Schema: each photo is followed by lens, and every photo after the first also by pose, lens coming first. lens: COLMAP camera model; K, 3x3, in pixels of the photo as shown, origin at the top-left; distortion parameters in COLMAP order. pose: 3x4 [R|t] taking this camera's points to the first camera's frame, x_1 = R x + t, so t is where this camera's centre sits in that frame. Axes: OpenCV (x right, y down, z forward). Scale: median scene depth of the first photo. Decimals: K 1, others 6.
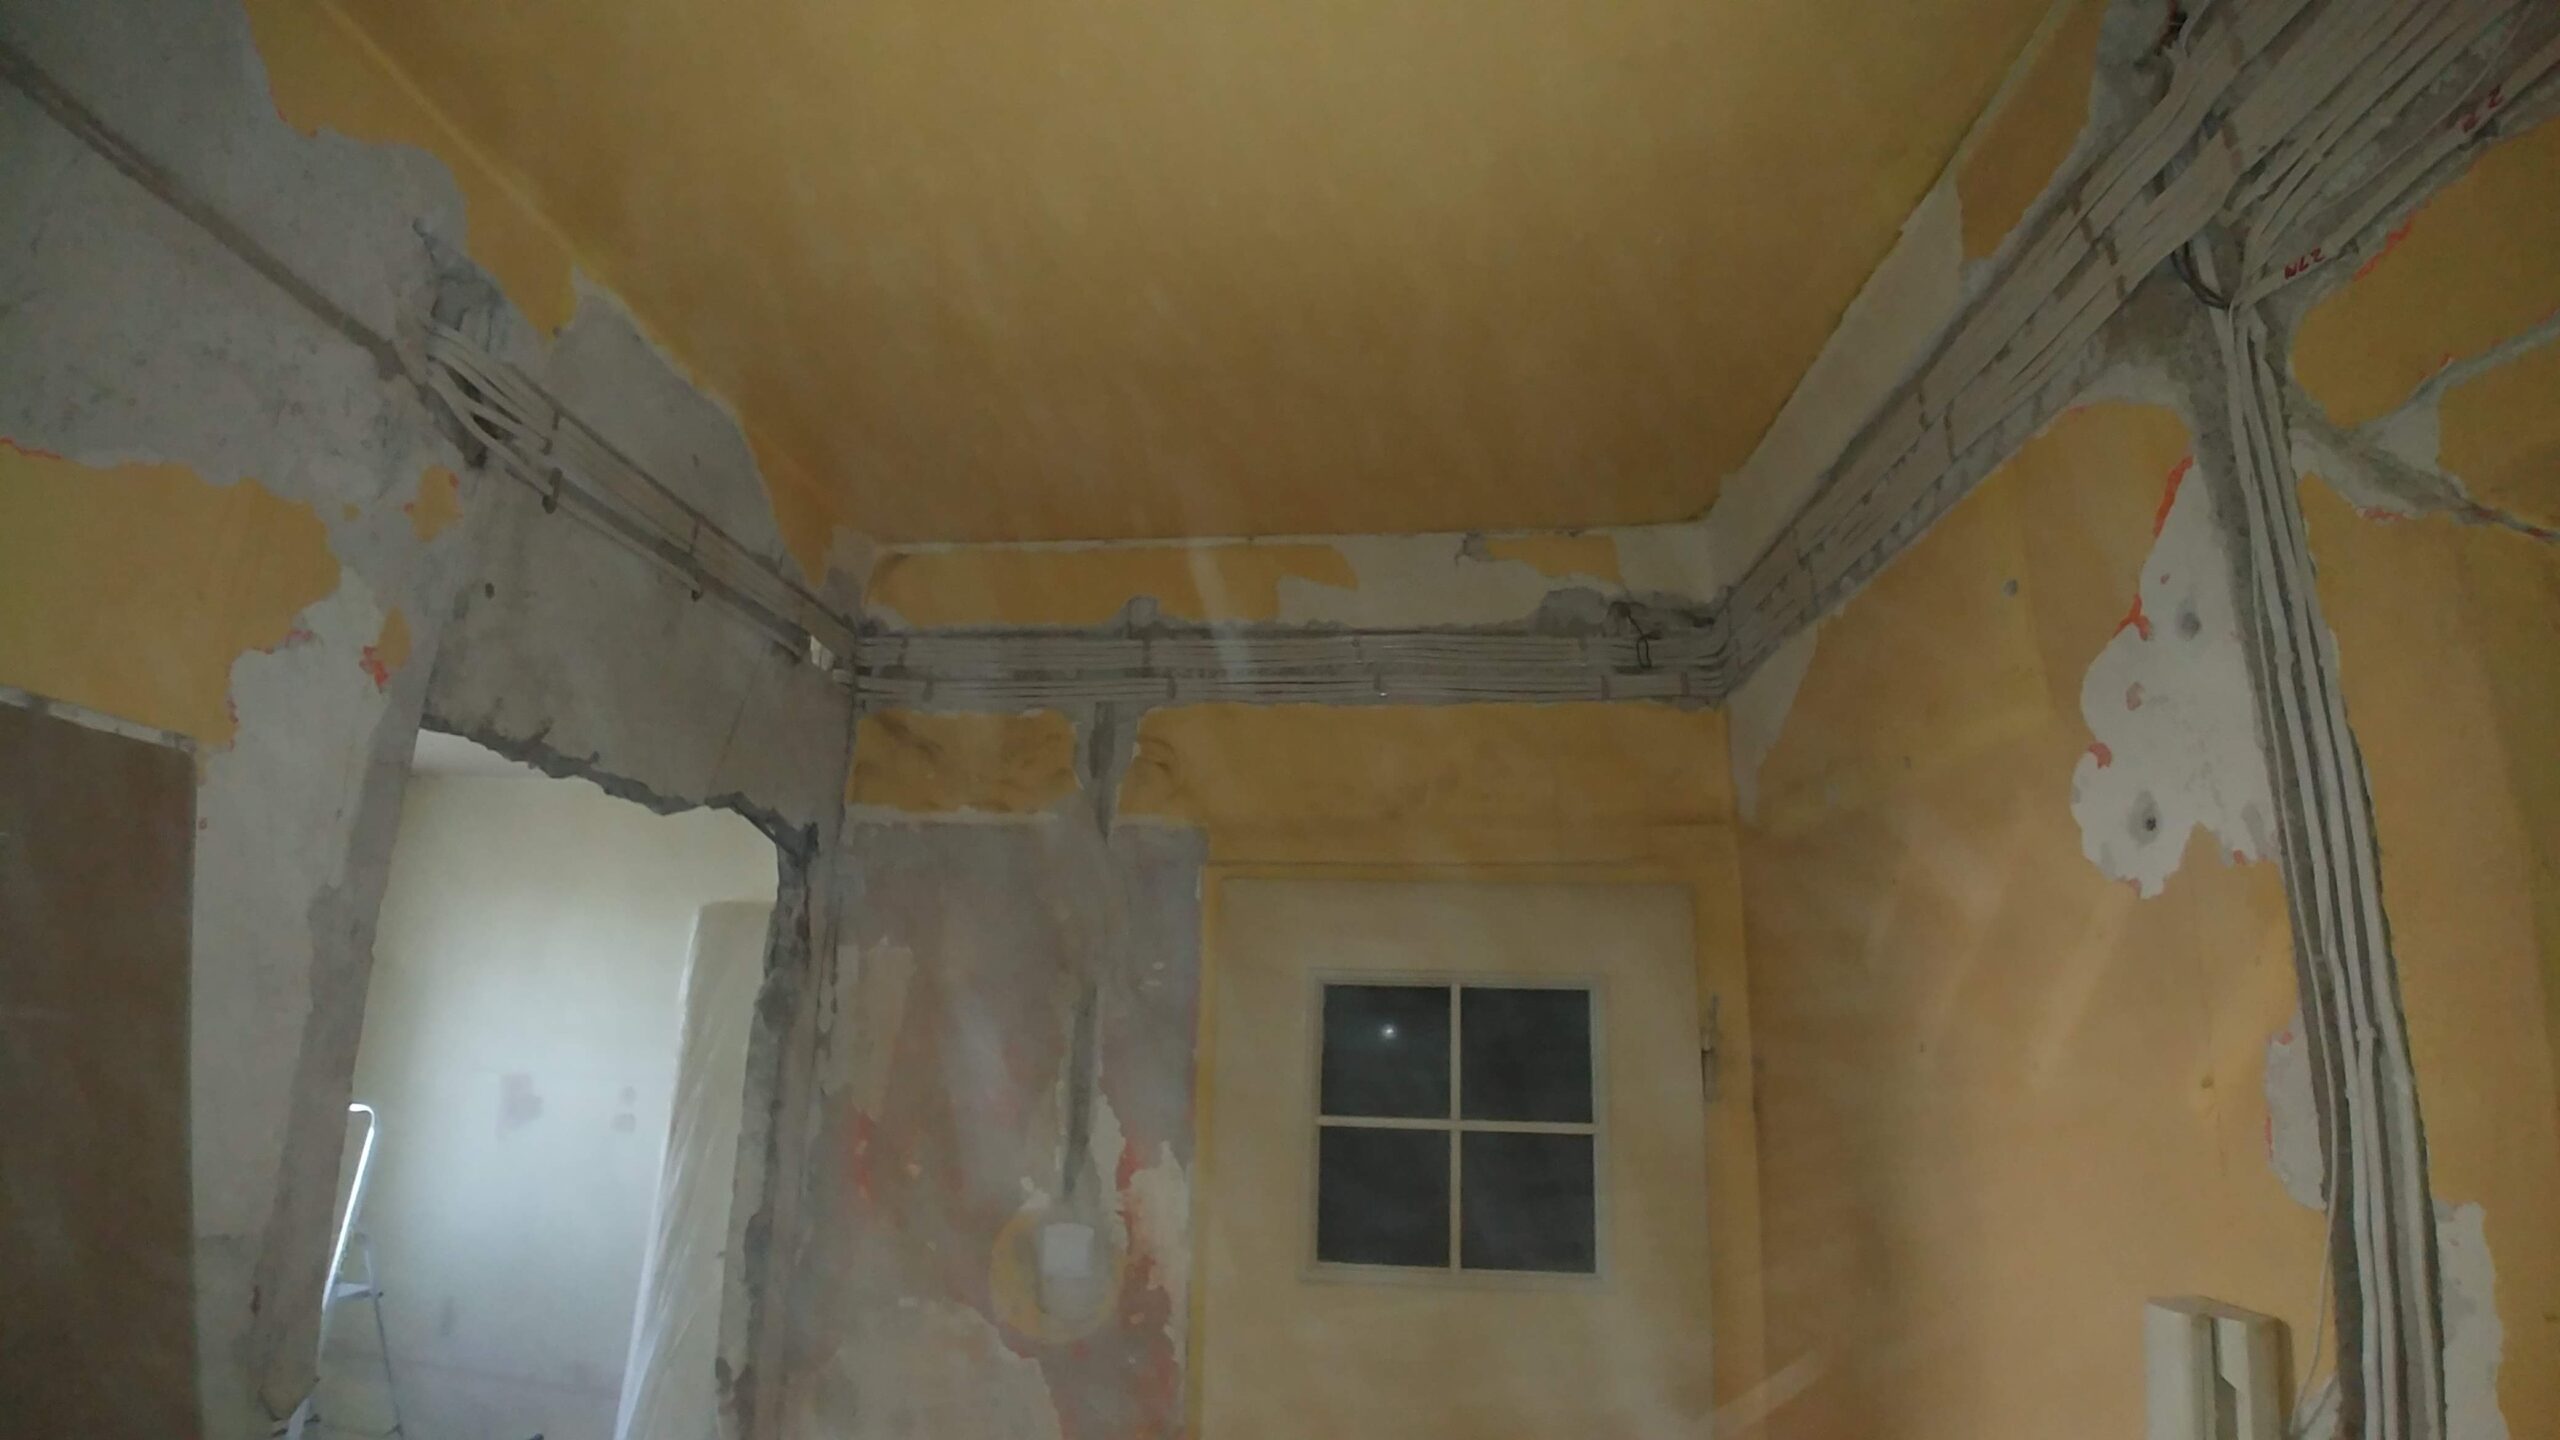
lens RADIAL K [[1180.3, 0, 1264.0], [0, 1180.3, 708.3], [0, 0, 1]] dist [-0.074207, 0.000969]
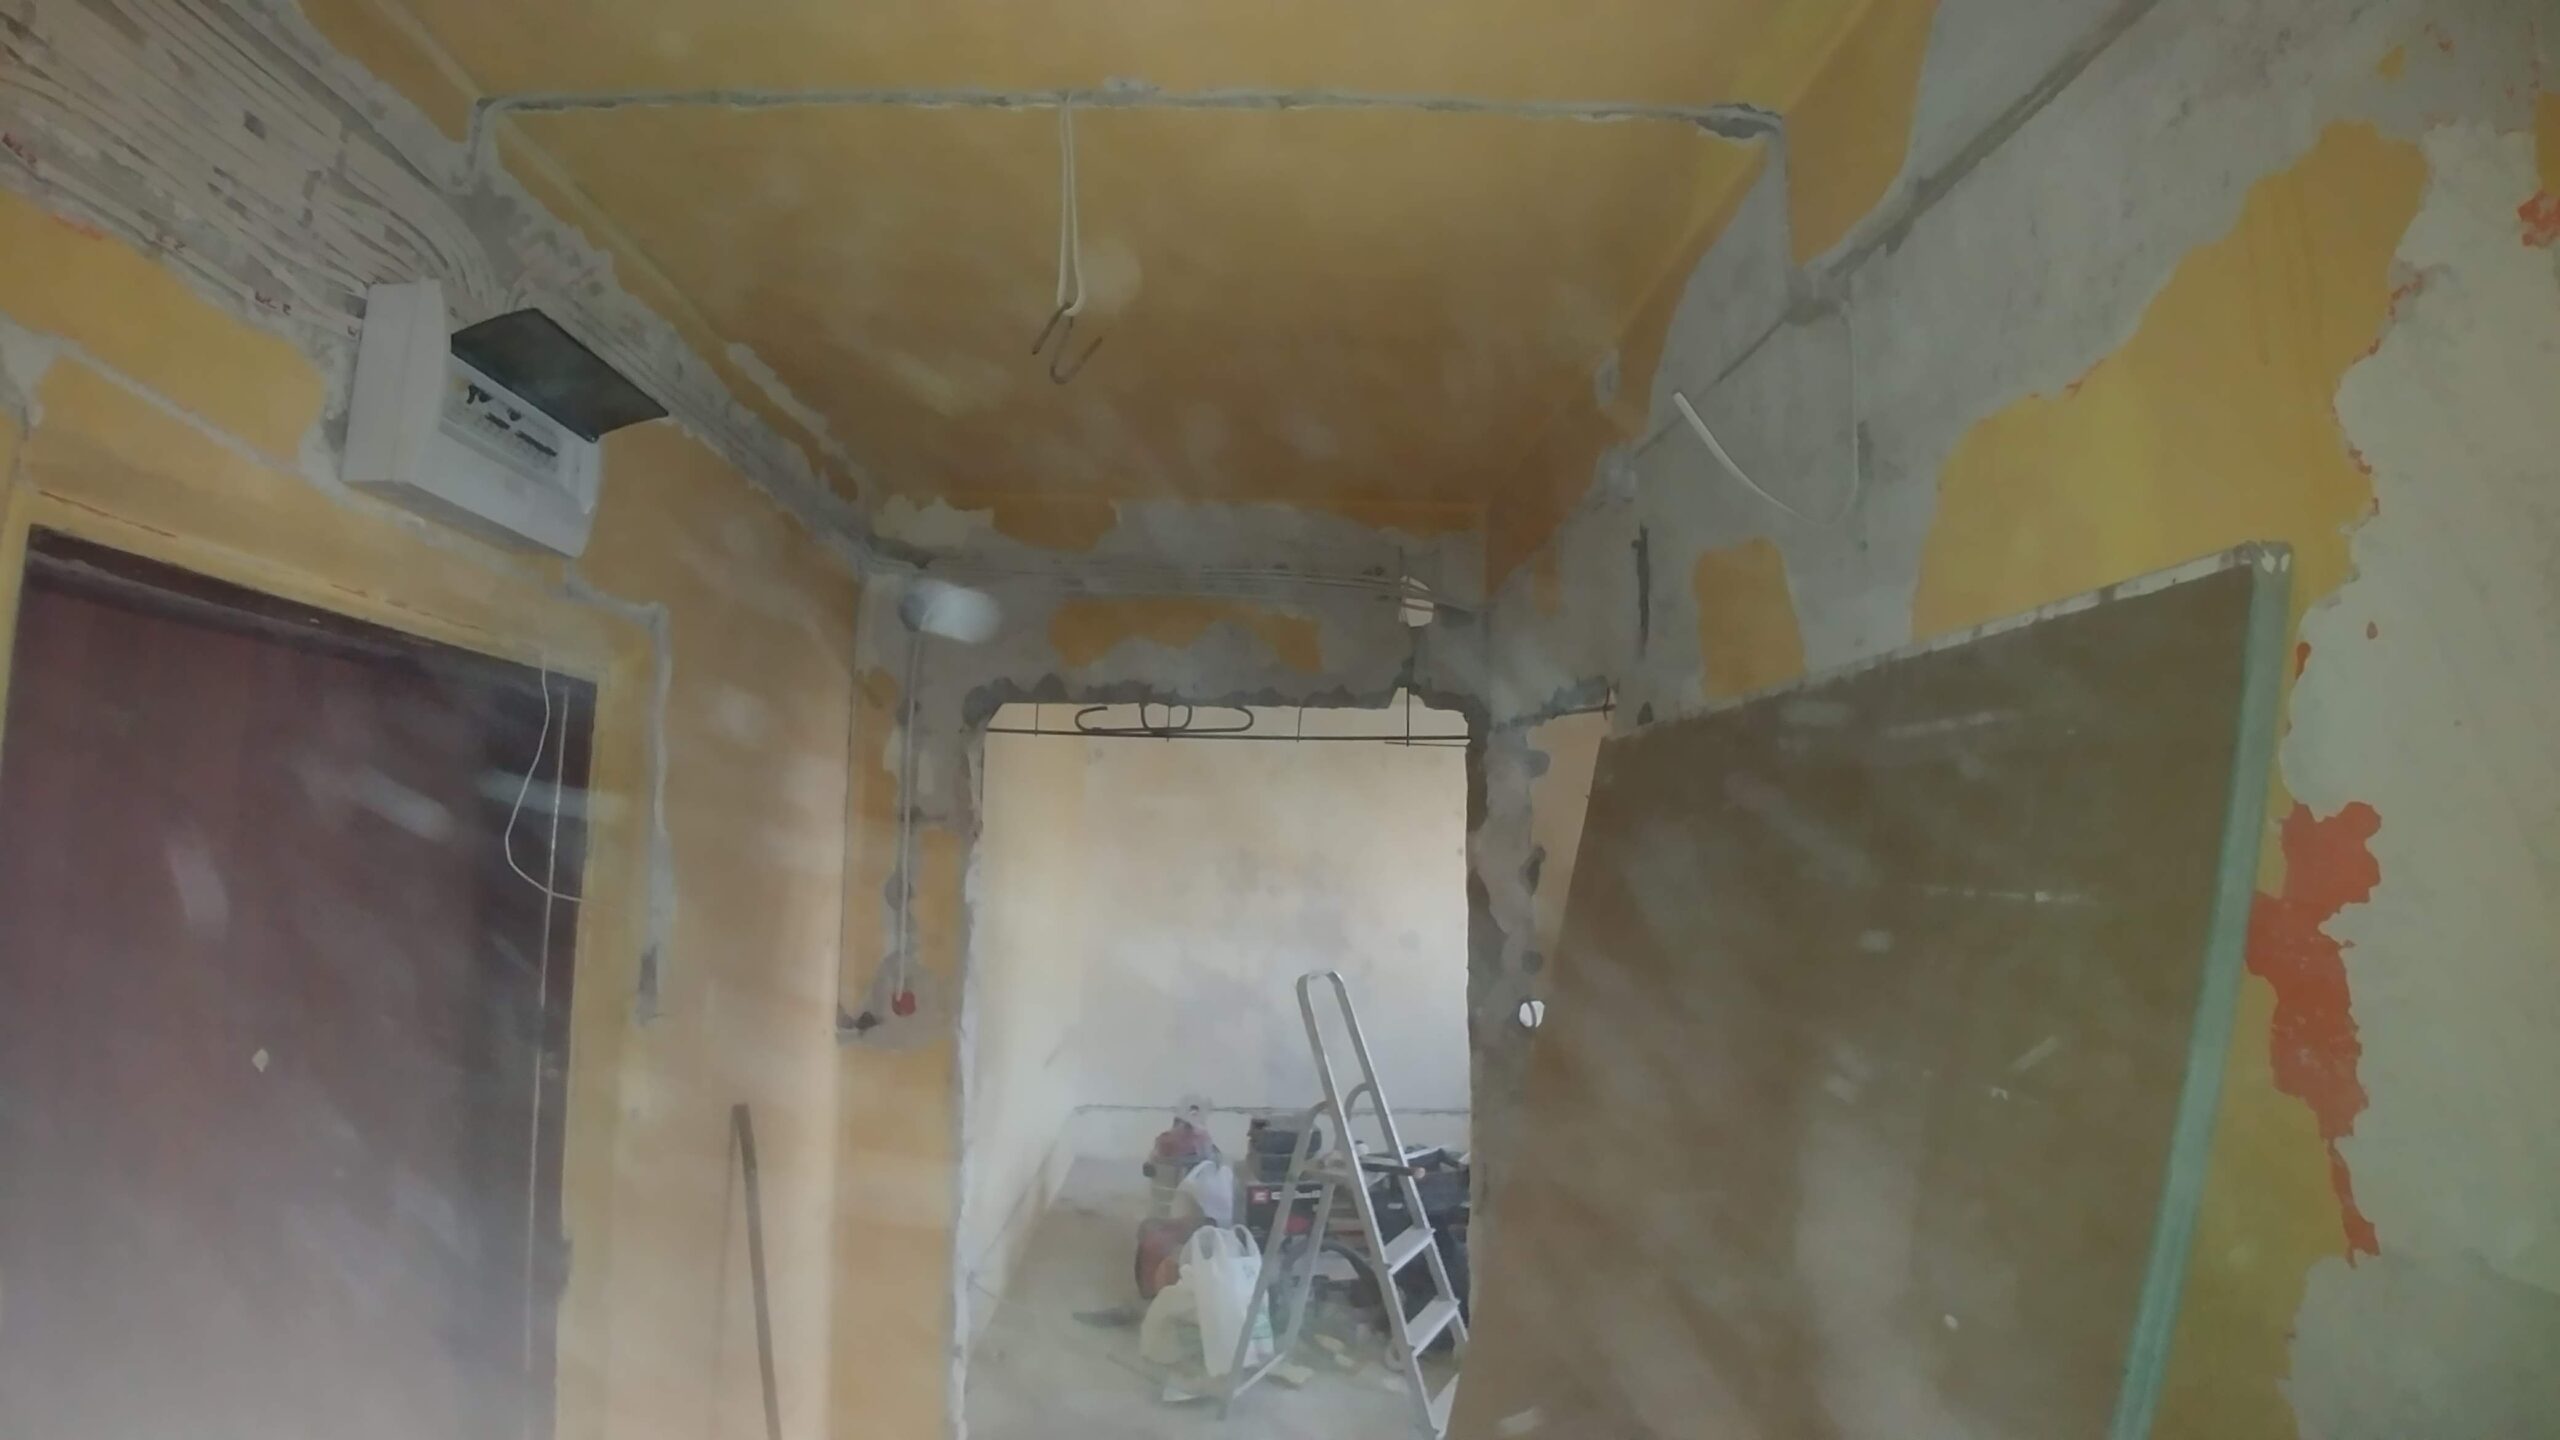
lens RADIAL K [[1142.9, 0, 1283.7], [0, 1142.9, 750.8], [0, 0, 1]] dist [-0.074149, 0.000431]
pose [[-0.991853, -0.055528, -0.114646, -0.234780], [-0.013733, 0.941357, -0.337134, 0.417872], [0.126643, -0.332813, -0.934450, 1.547808]]
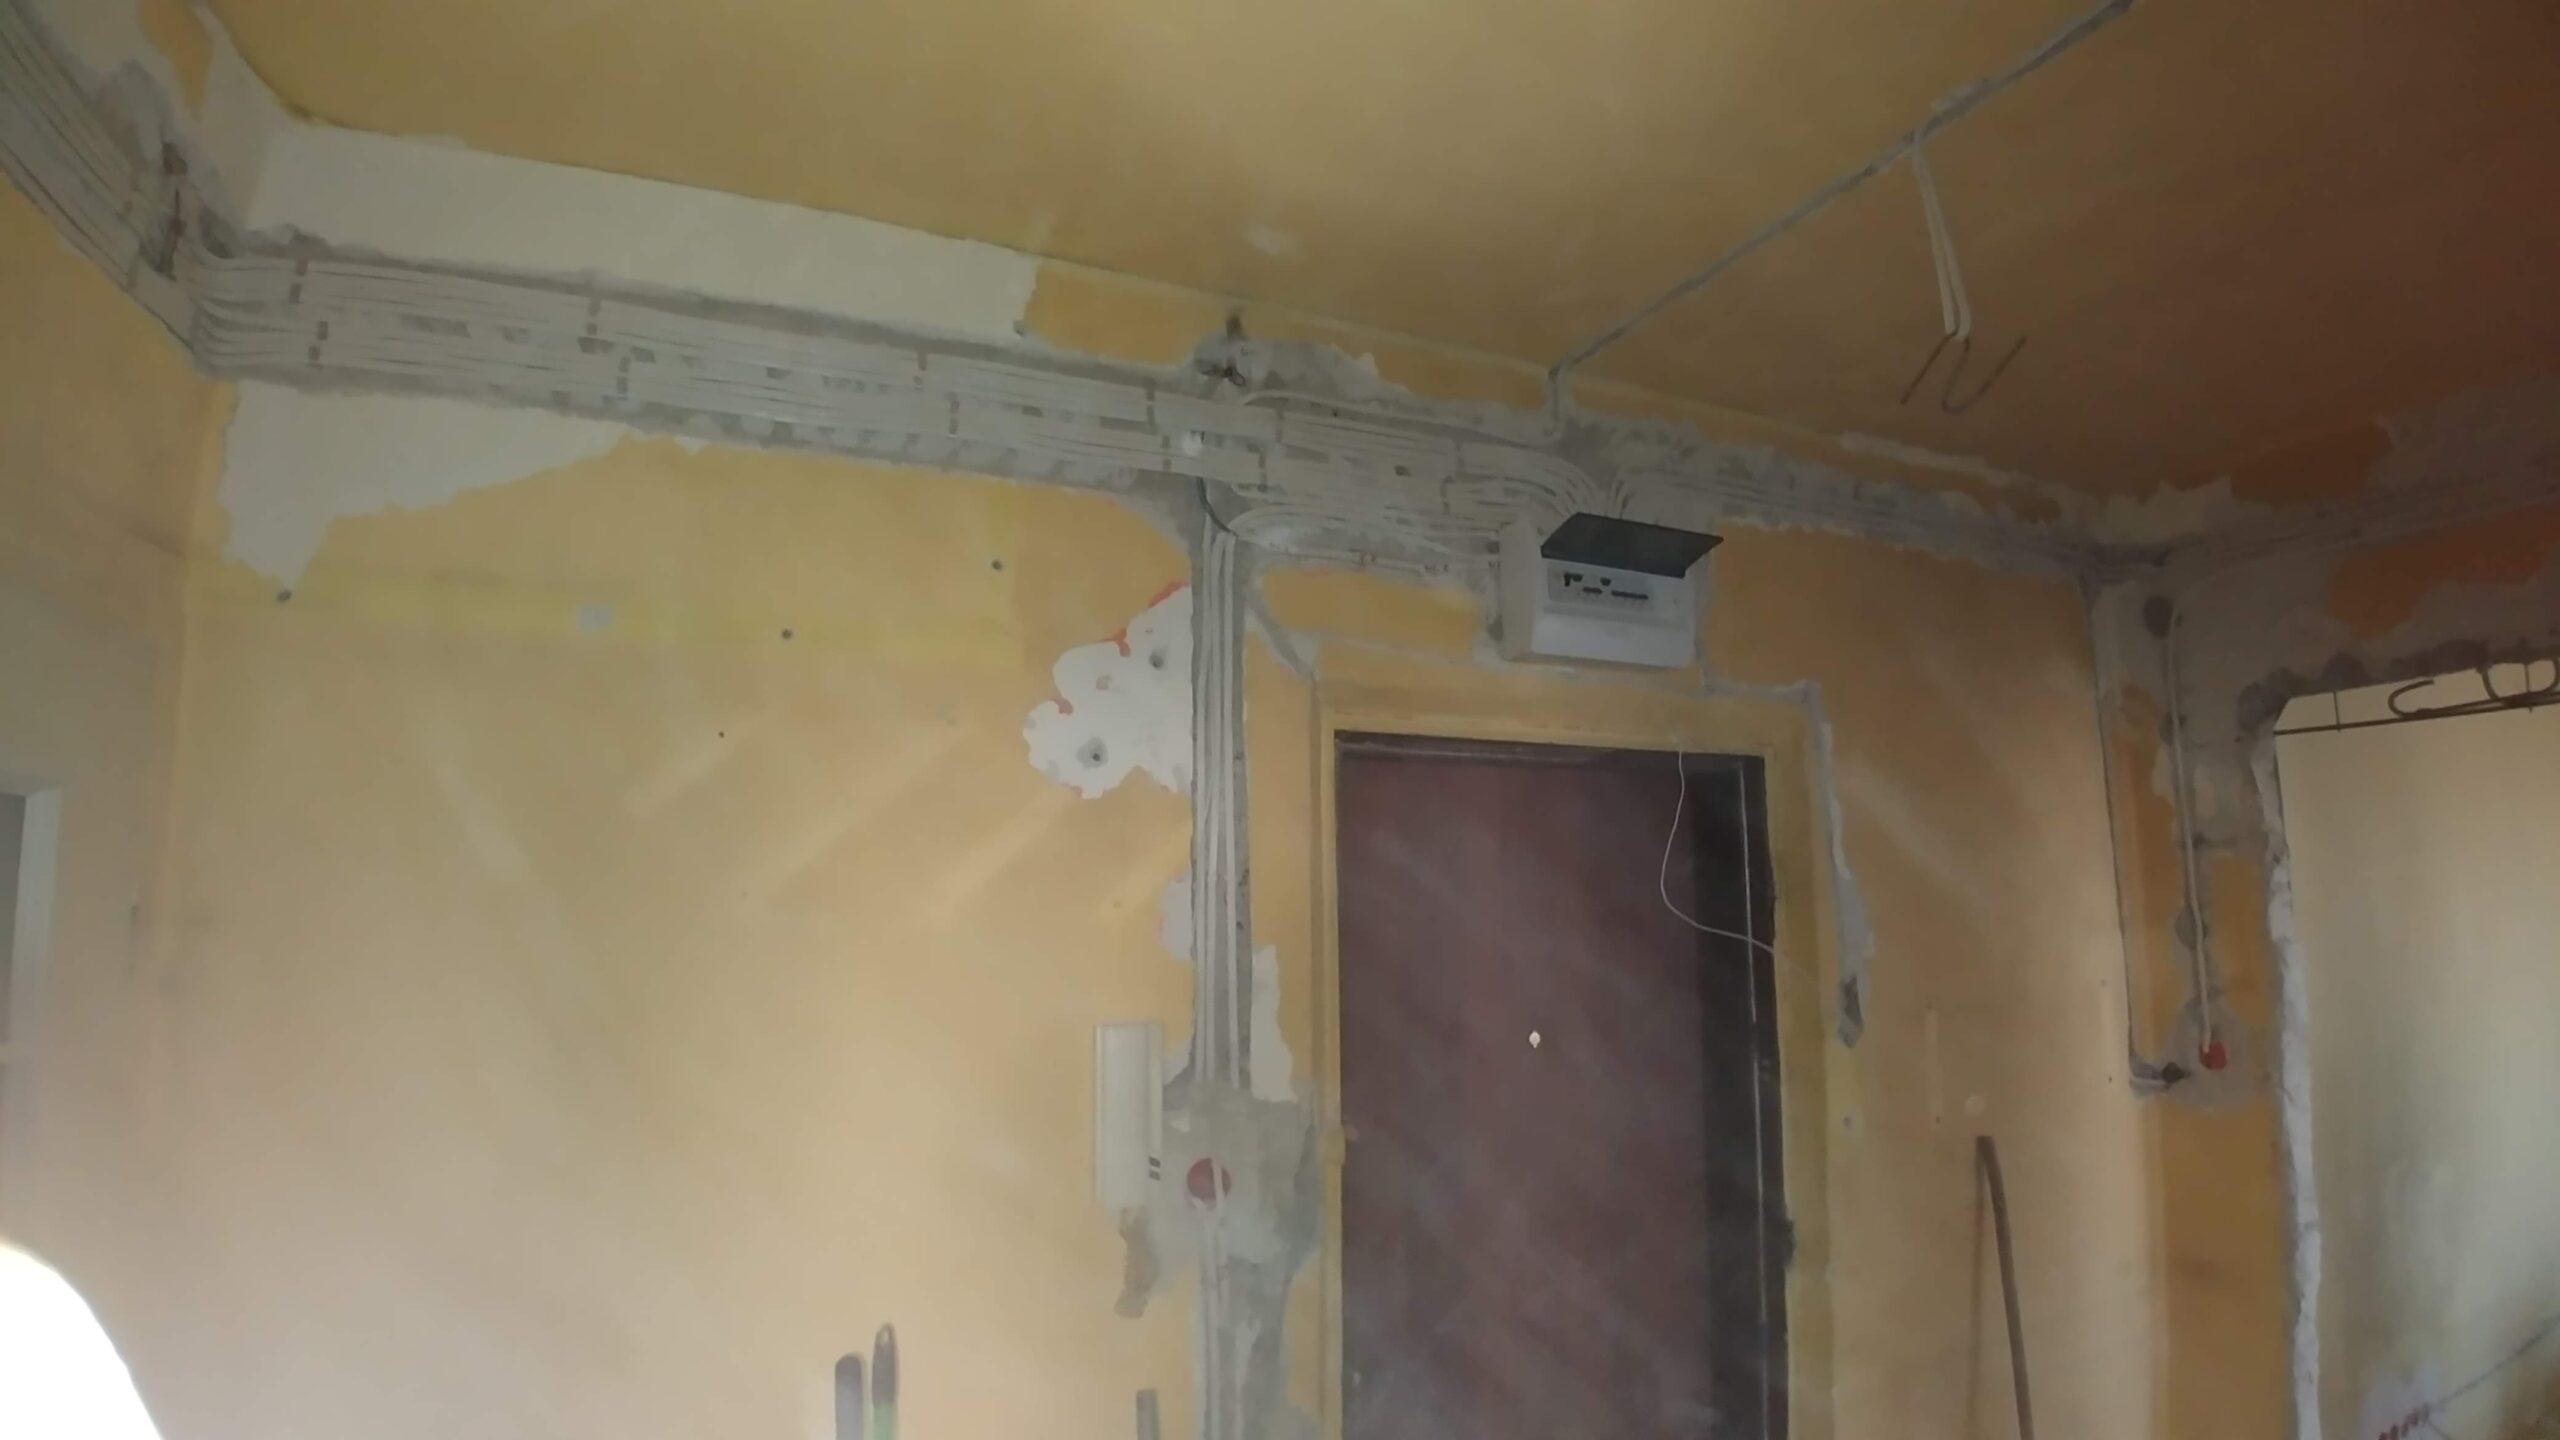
lens RADIAL K [[1142.9, 0, 1283.7], [0, 1142.9, 750.8], [0, 0, 1]] dist [-0.074149, 0.000431]
pose [[-0.491863, 0.087102, 0.866305, -0.856479], [-0.223880, 0.948875, -0.222517, 0.418071], [-0.841397, -0.303396, -0.447216, 1.550419]]
